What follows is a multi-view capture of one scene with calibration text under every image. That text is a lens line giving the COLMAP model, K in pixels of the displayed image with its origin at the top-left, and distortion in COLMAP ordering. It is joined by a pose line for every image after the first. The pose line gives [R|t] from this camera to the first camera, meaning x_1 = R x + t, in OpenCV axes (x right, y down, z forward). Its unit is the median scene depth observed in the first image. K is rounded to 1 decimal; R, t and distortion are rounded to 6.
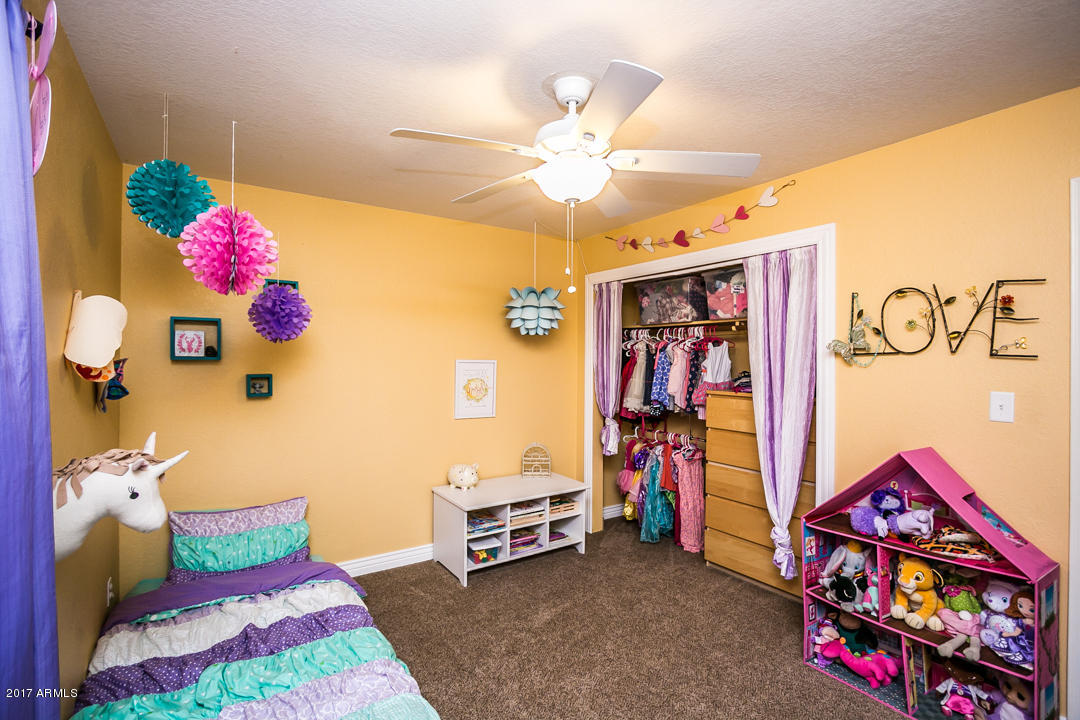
lens RADIAL K [[514.4, 0, 540.0], [0, 514.4, 360.0], [0, 0, 1]] dist [-0.013747, 0.000060]
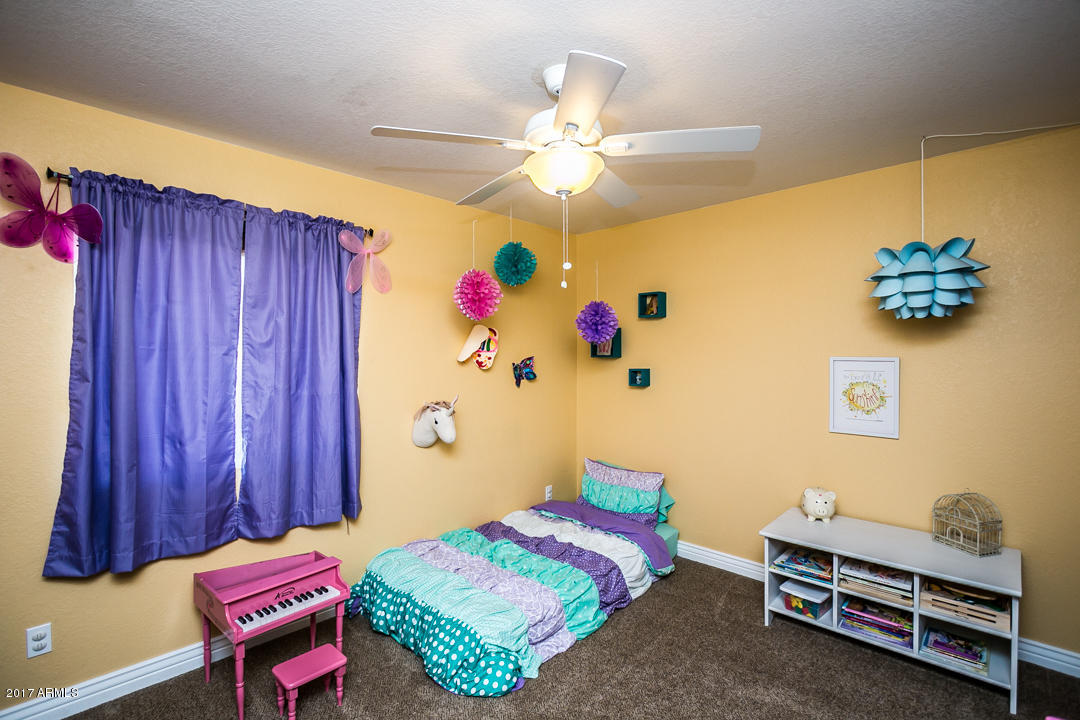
lens RADIAL K [[514.4, 0, 540.0], [0, 514.4, 360.0], [0, 0, 1]] dist [-0.013747, 0.000060]
pose [[0.168750, 0.006918, -0.985635, 0.561955], [0.004482, 0.999960, 0.007785, -0.003818], [0.985649, -0.005731, 0.168712, 0.447146]]
